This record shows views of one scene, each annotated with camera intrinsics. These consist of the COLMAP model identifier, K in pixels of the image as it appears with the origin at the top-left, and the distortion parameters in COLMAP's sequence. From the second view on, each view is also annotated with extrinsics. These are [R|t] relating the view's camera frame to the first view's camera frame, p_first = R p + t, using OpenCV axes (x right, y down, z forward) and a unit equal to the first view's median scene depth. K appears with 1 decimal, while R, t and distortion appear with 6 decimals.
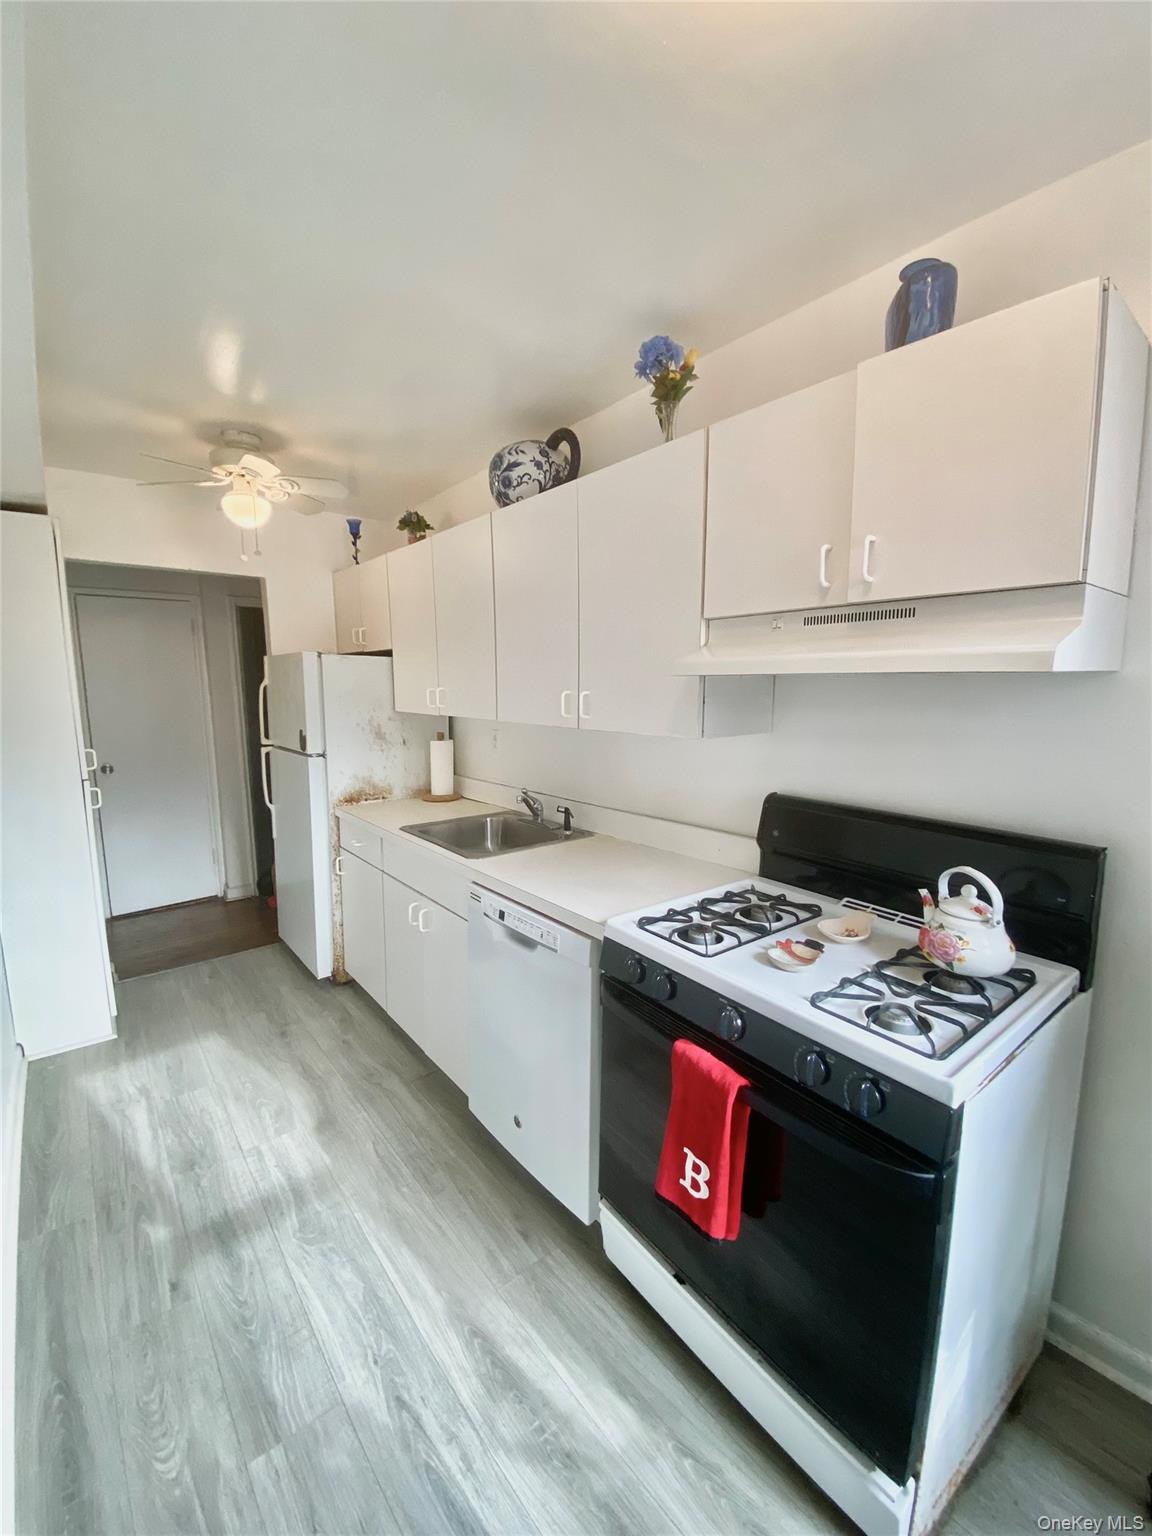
lens RADIAL K [[629.1, 0, 576.3], [0, 629.1, 769.0], [0, 0, 1]] dist [0.019070, -0.022080]
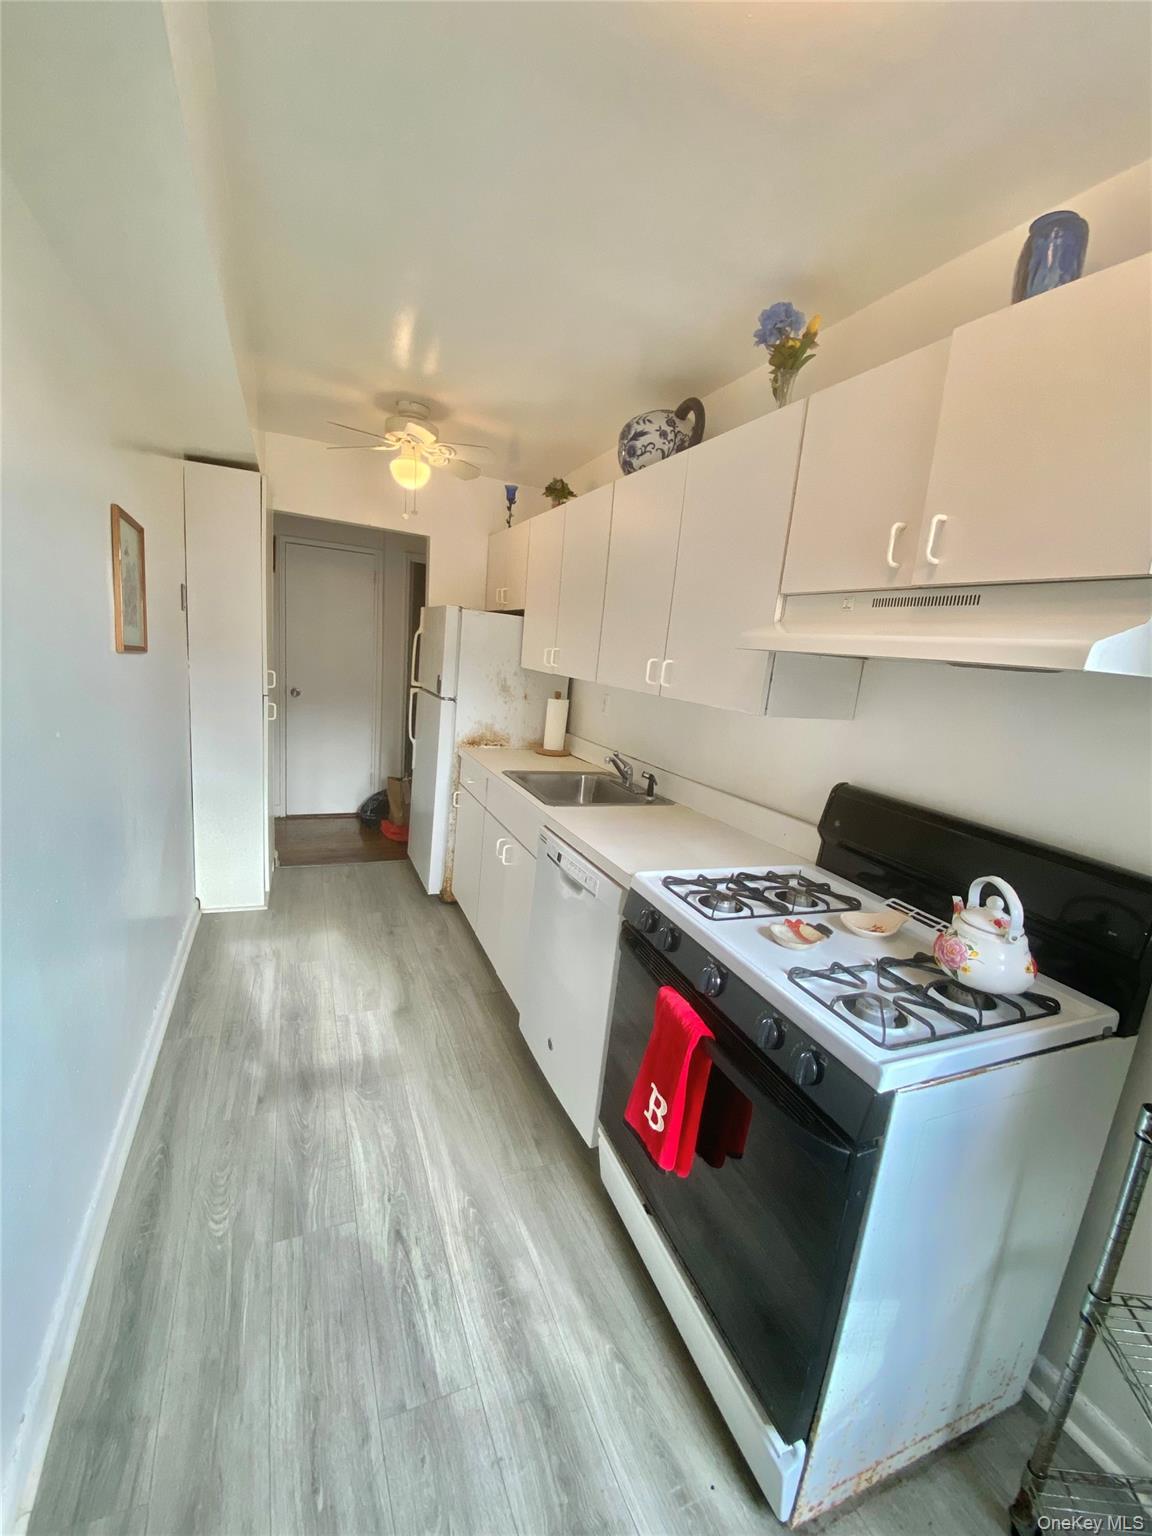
lens RADIAL K [[627.9, 0, 575.3], [0, 627.9, 772.6], [0, 0, 1]] dist [0.013078, -0.021501]
pose [[0.959455, 0.142379, -0.243256, 0.165504], [-0.131862, 0.989506, 0.059070, 0.021442], [0.249114, -0.024599, 0.968162, -0.040930]]
